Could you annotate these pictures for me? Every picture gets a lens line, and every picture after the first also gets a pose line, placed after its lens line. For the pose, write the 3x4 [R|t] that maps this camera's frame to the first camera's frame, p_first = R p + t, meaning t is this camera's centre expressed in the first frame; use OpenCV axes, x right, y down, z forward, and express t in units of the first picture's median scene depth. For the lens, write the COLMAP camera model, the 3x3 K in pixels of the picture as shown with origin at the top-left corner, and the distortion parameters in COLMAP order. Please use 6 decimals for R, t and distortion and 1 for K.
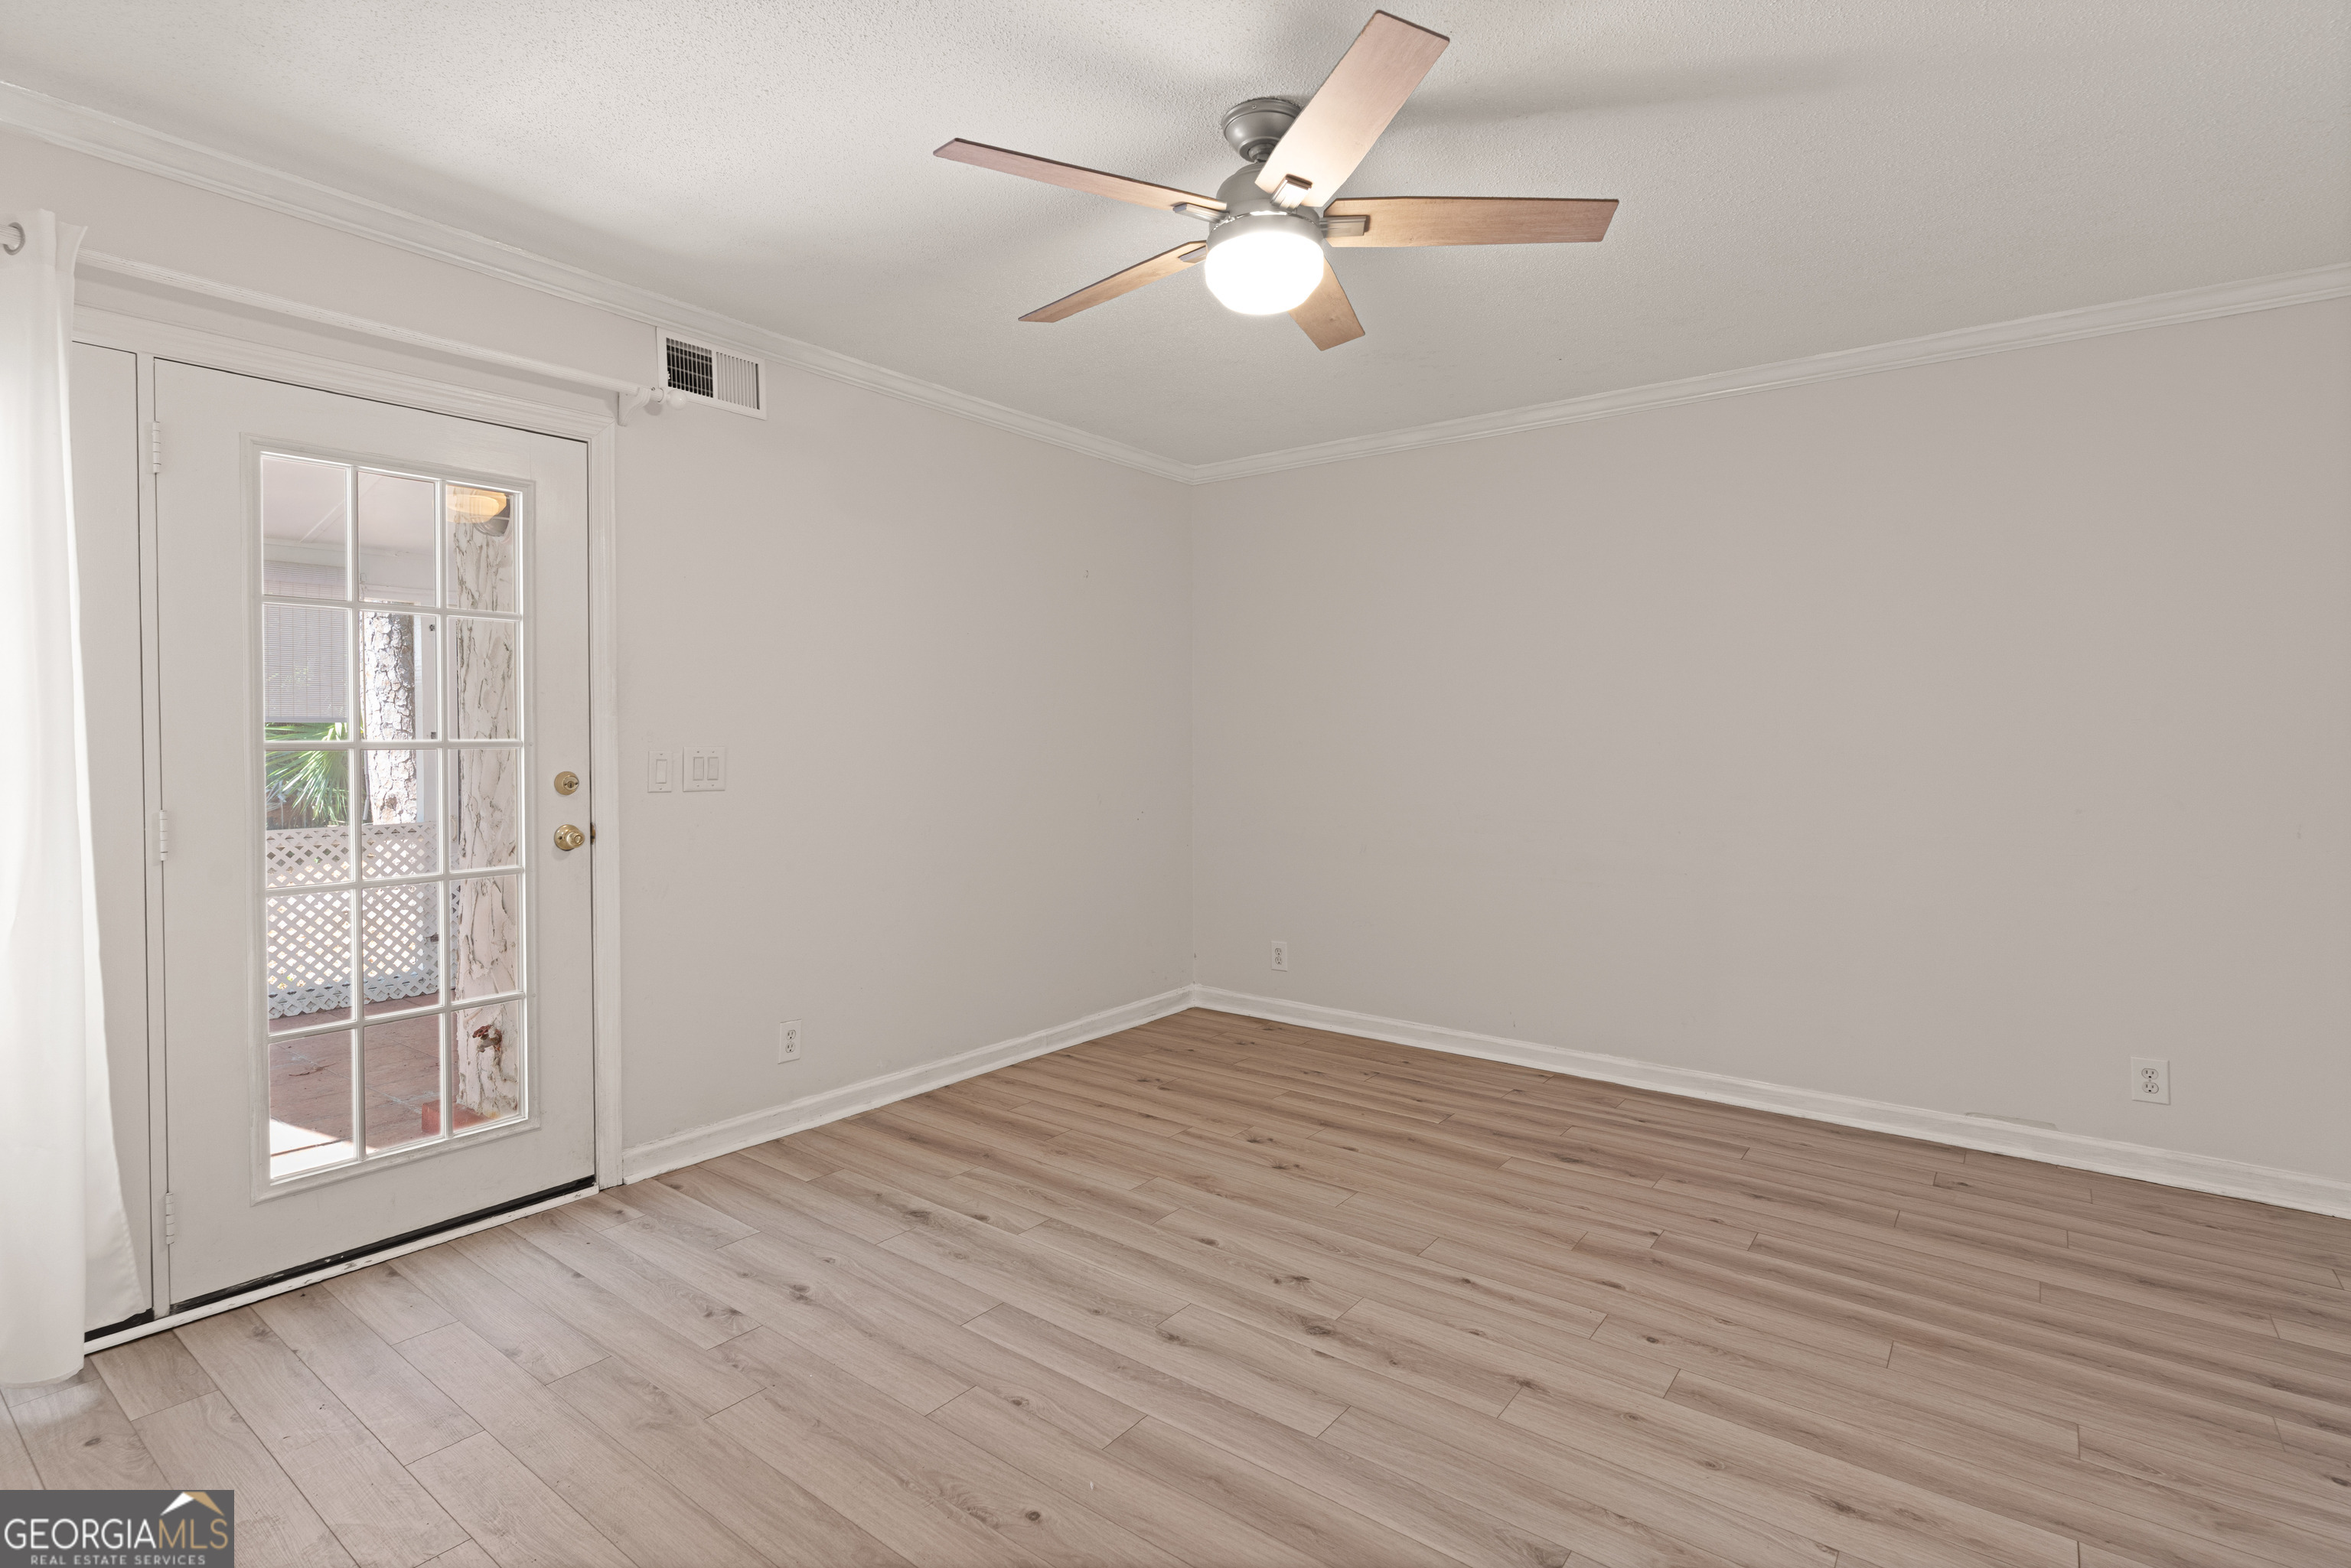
lens RADIAL K [[1139.2, 0, 1160.8], [0, 1139.2, 749.9], [0, 0, 1]] dist [0.001002, 0.000852]
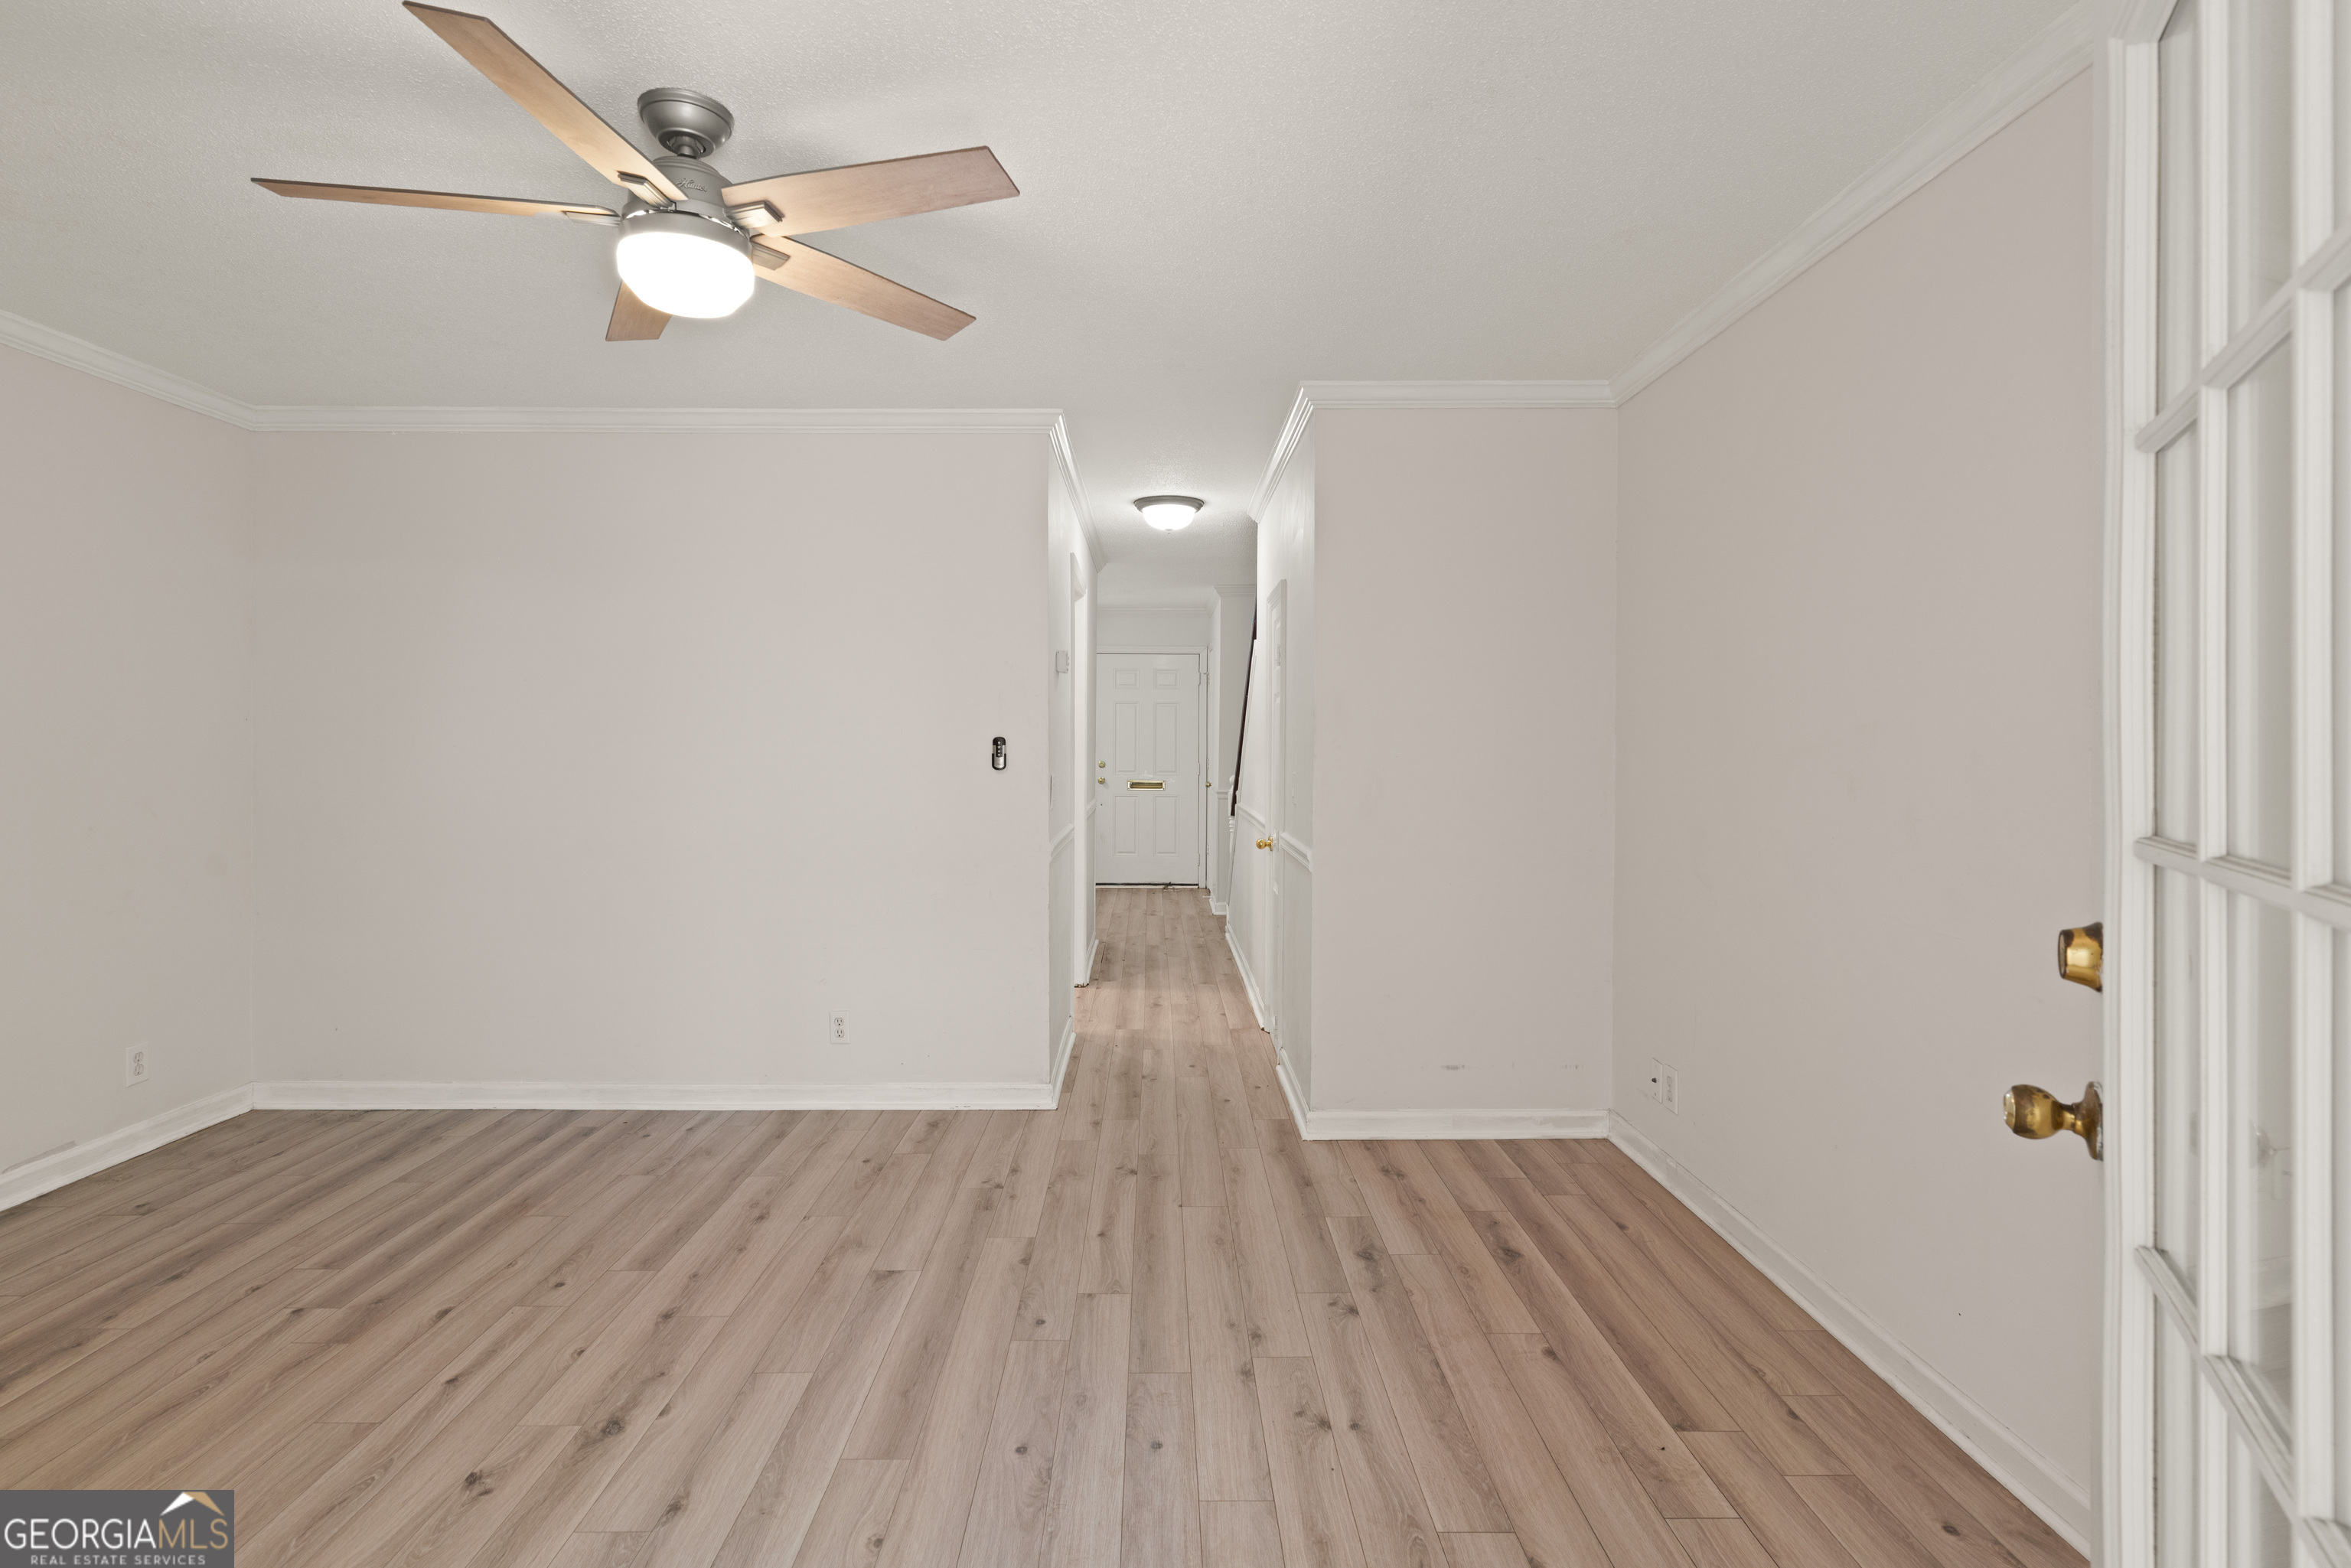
lens RADIAL K [[1139.2, 0, 1160.8], [0, 1139.2, 749.9], [0, 0, 1]] dist [0.001002, 0.000852]
pose [[-0.614858, -0.010198, 0.788572, -0.666807], [0.009030, 0.999760, 0.019970, -0.030458], [-0.788586, 0.019399, -0.614618, 0.965380]]
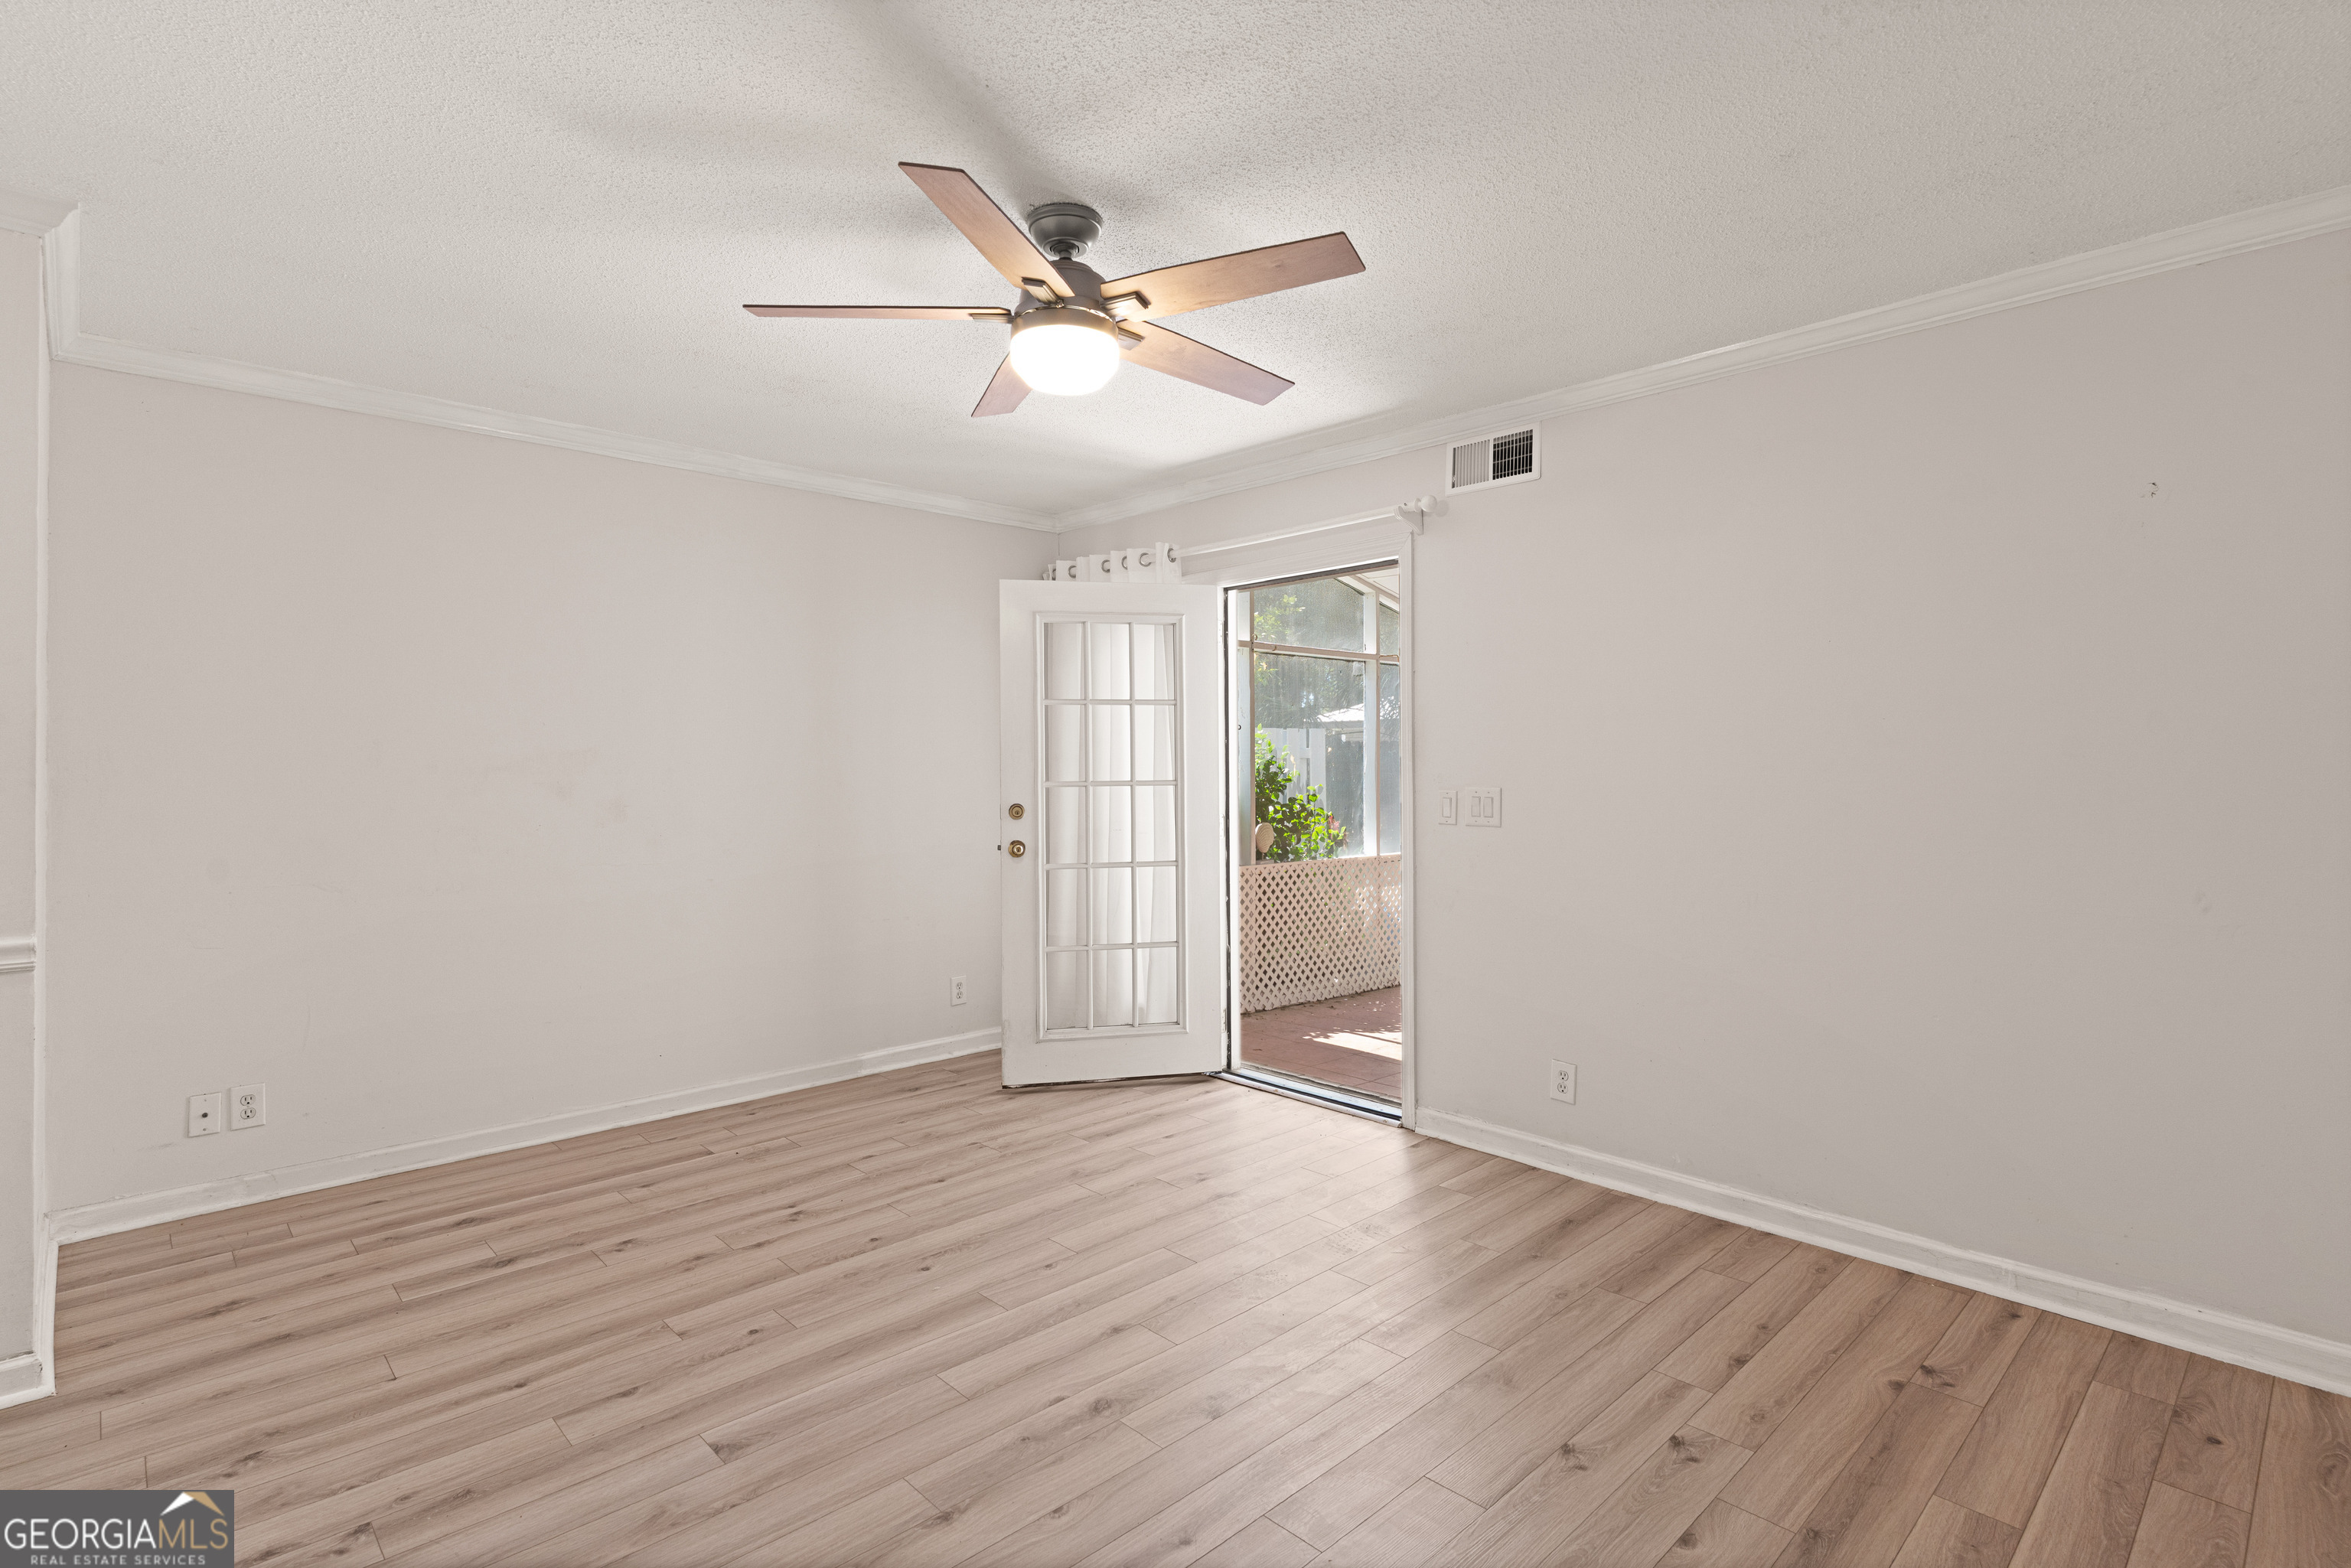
lens RADIAL K [[1139.2, 0, 1160.8], [0, 1139.2, 749.9], [0, 0, 1]] dist [0.001002, 0.000852]
pose [[-0.157614, -0.014870, -0.987389, 0.871916], [-0.014597, 0.999812, -0.012727, -0.023813], [0.987393, 0.012407, -0.157801, 0.959249]]
